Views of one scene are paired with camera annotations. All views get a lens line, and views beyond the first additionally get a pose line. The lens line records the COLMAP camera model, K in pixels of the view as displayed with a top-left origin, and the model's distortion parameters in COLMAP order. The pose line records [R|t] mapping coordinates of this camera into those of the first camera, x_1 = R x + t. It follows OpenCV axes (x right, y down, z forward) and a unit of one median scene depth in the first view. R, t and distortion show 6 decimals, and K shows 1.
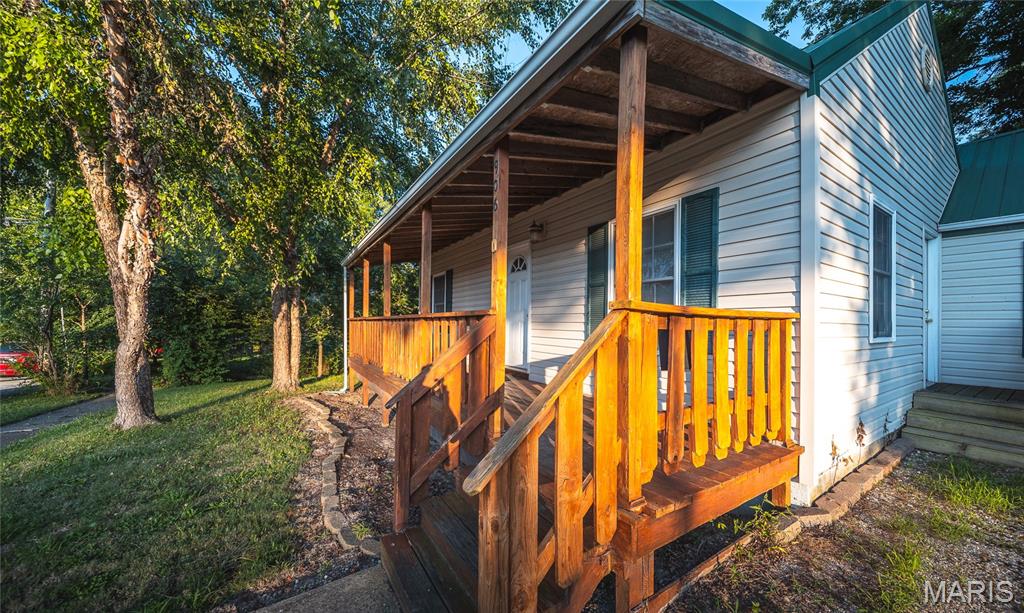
lens RADIAL K [[360.4, 0, 524.3], [0, 360.4, 321.0], [0, 0, 1]] dist [-0.002228, -0.000268]
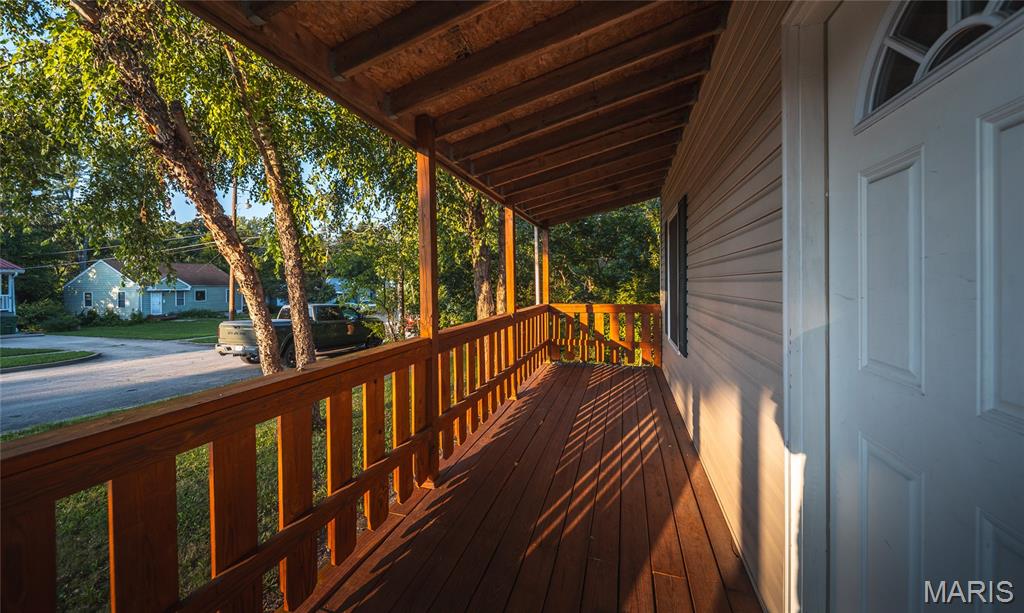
lens RADIAL K [[360.4, 0, 505.3], [0, 360.4, 286.5], [0, 0, 1]] dist [-0.002228, -0.000268]
pose [[0.615707, -0.005570, -0.787955, -0.023949], [0.018630, 0.999798, 0.007490, -0.110326], [0.787755, -0.019292, 0.615687, 1.307924]]
